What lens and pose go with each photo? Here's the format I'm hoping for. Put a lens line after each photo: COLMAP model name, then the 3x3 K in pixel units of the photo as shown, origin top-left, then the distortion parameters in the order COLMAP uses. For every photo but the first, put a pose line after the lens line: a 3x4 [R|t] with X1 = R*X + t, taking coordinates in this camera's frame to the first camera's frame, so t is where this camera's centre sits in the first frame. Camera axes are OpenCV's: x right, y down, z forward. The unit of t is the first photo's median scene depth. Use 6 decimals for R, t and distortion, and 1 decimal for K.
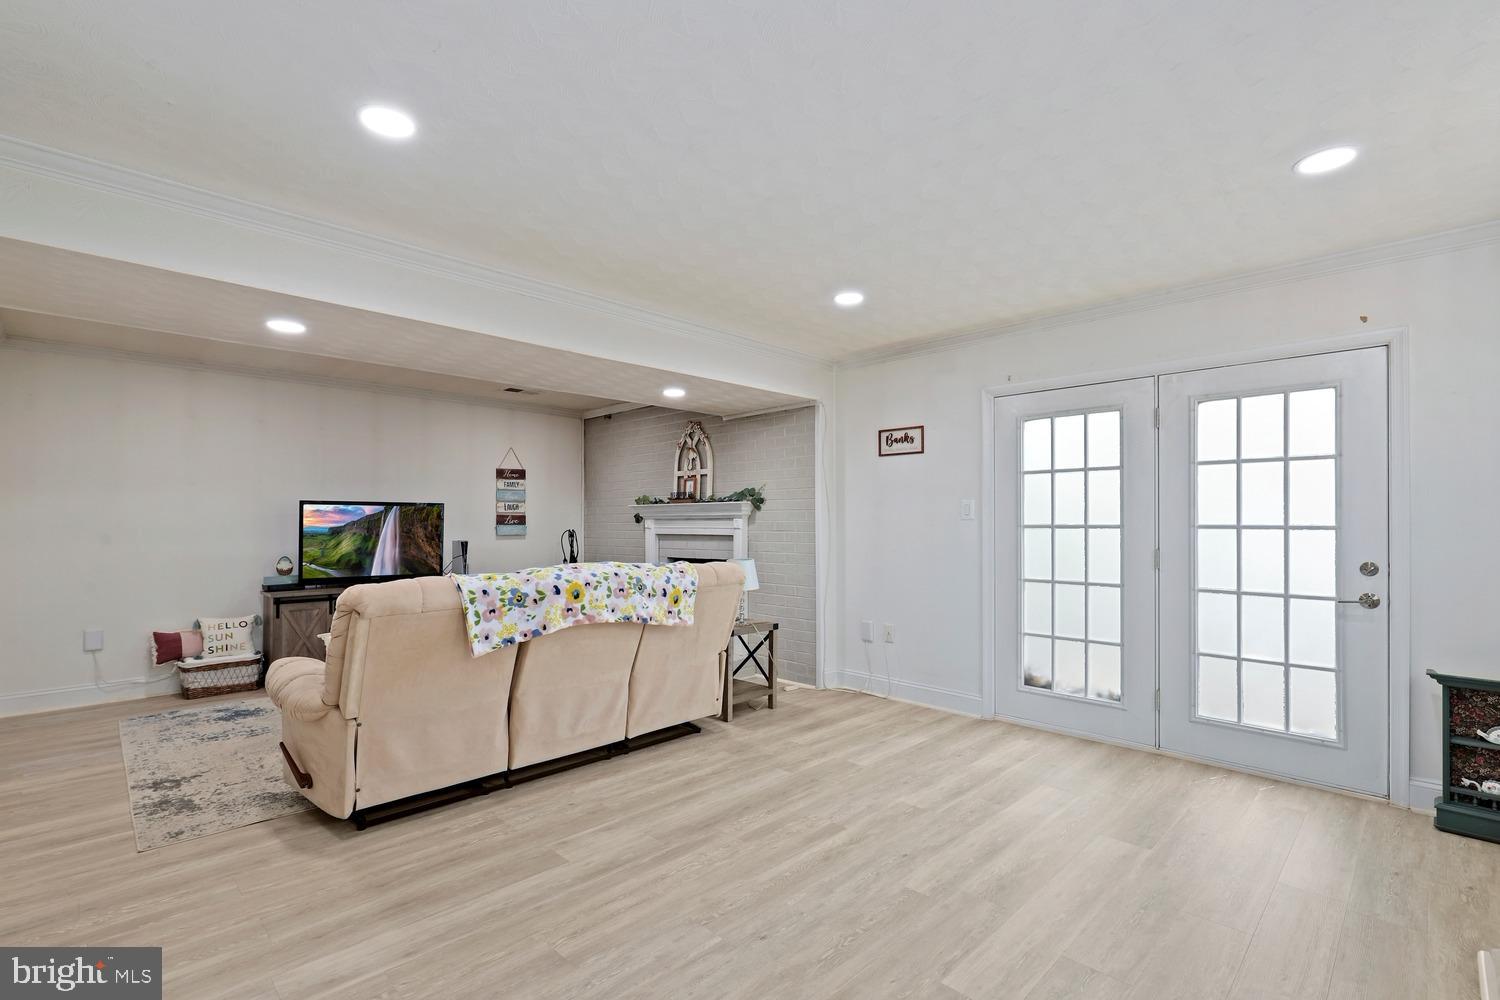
lens RADIAL K [[678.3, 0, 747.8], [0, 678.3, 521.3], [0, 0, 1]] dist [0.001616, -0.000003]
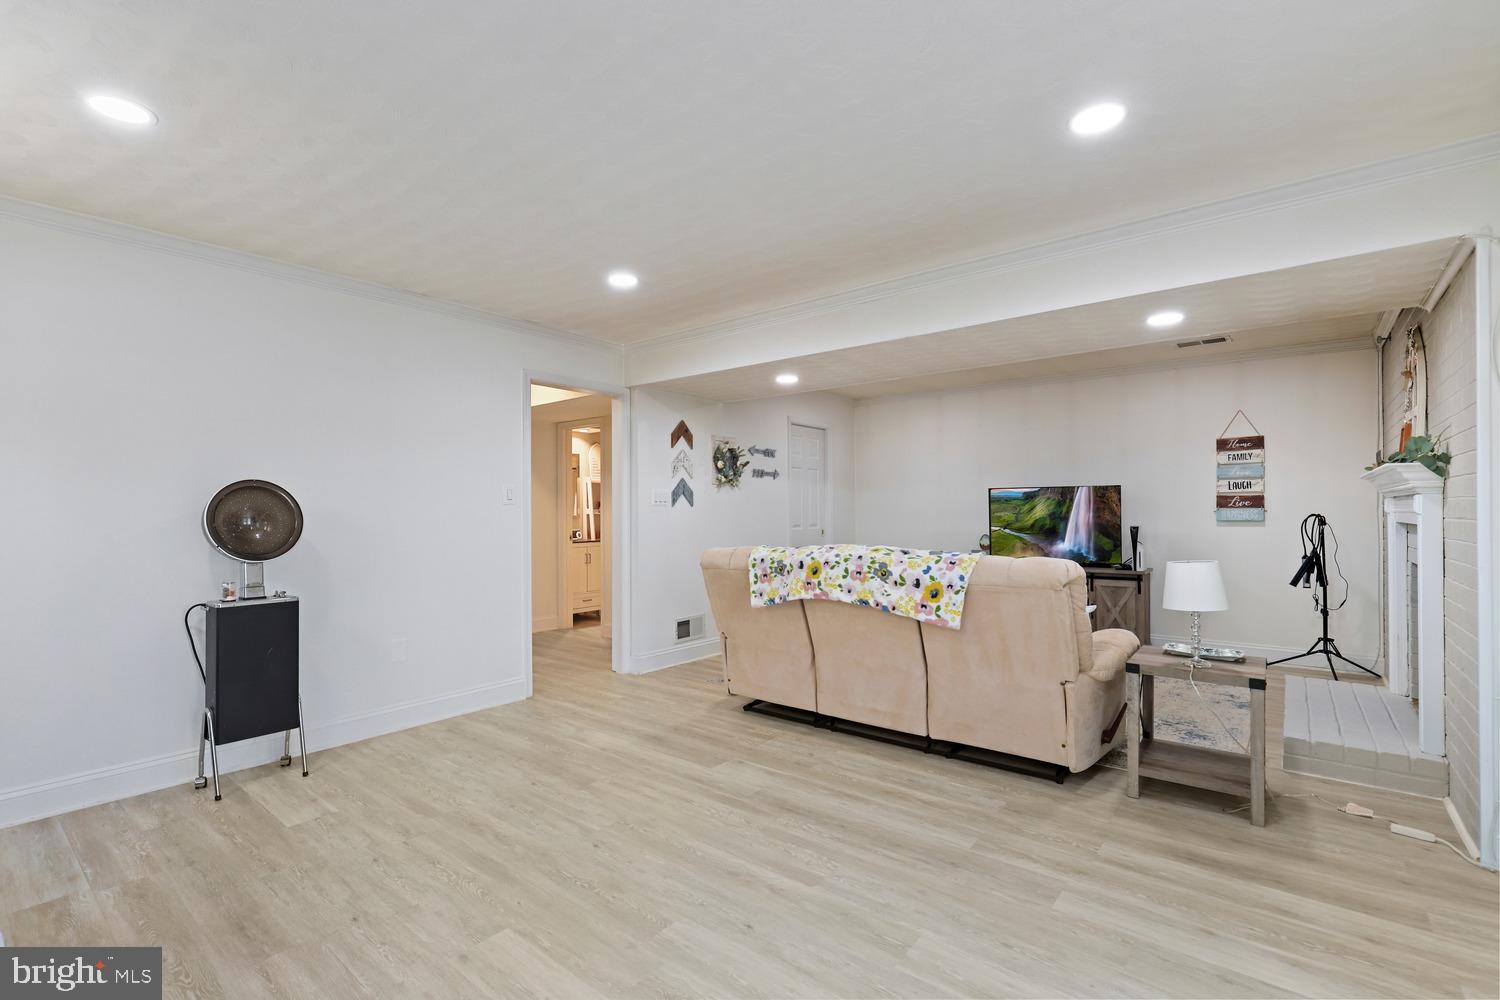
lens RADIAL K [[678.3, 0, 747.8], [0, 678.3, 521.3], [0, 0, 1]] dist [0.001616, -0.000003]
pose [[0.105962, 0.014480, -0.994265, 0.824889], [0.008921, 0.999840, 0.015512, 0.007626], [0.994330, -0.010514, 0.105816, 0.752075]]
